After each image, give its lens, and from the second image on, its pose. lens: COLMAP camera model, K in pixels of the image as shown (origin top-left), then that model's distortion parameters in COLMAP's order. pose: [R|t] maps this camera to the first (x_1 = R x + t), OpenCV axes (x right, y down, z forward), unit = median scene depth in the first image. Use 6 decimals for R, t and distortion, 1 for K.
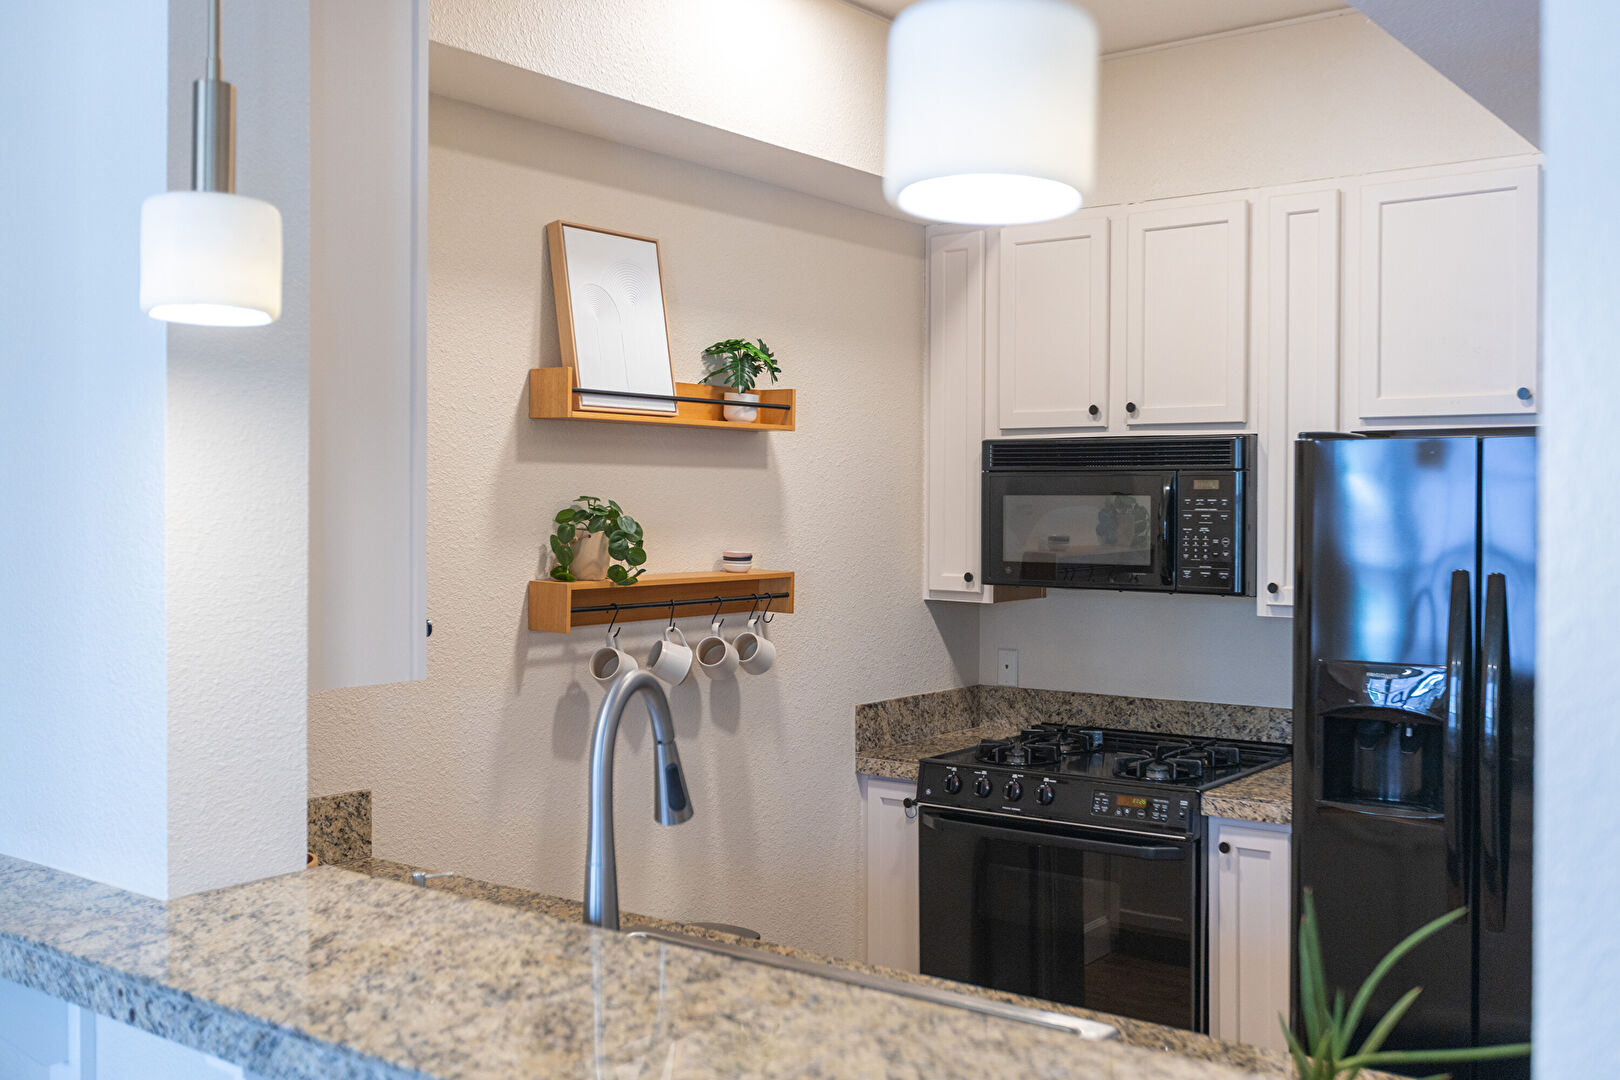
lens RADIAL K [[1574.0, 0, 810.0], [0, 1574.0, 540.0], [0, 0, 1]] dist [0.001411, -0.000110]
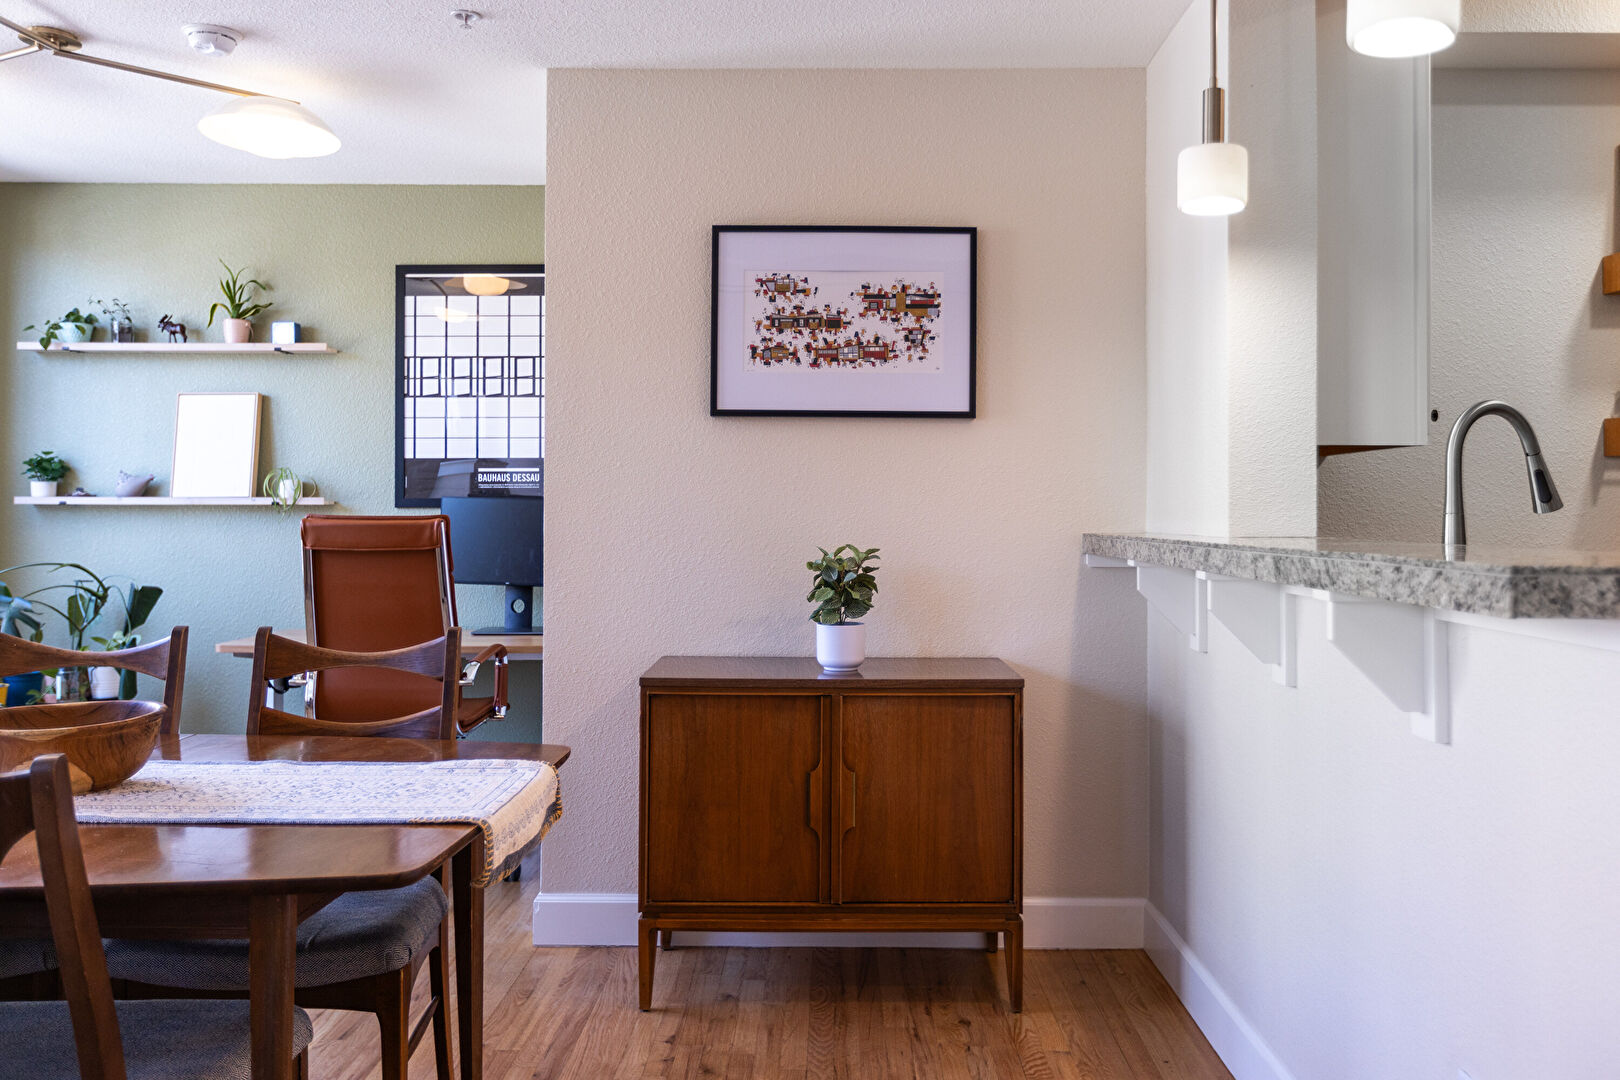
lens RADIAL K [[1294.6, 0, 811.6], [0, 1294.6, 518.7], [0, 0, 1]] dist [0.001321, -0.002777]
pose [[0.589068, -0.001332, -0.808082, 0.486880], [-0.014810, 0.999813, -0.012443, 0.211738], [0.807948, 0.019297, 0.588938, -0.269151]]
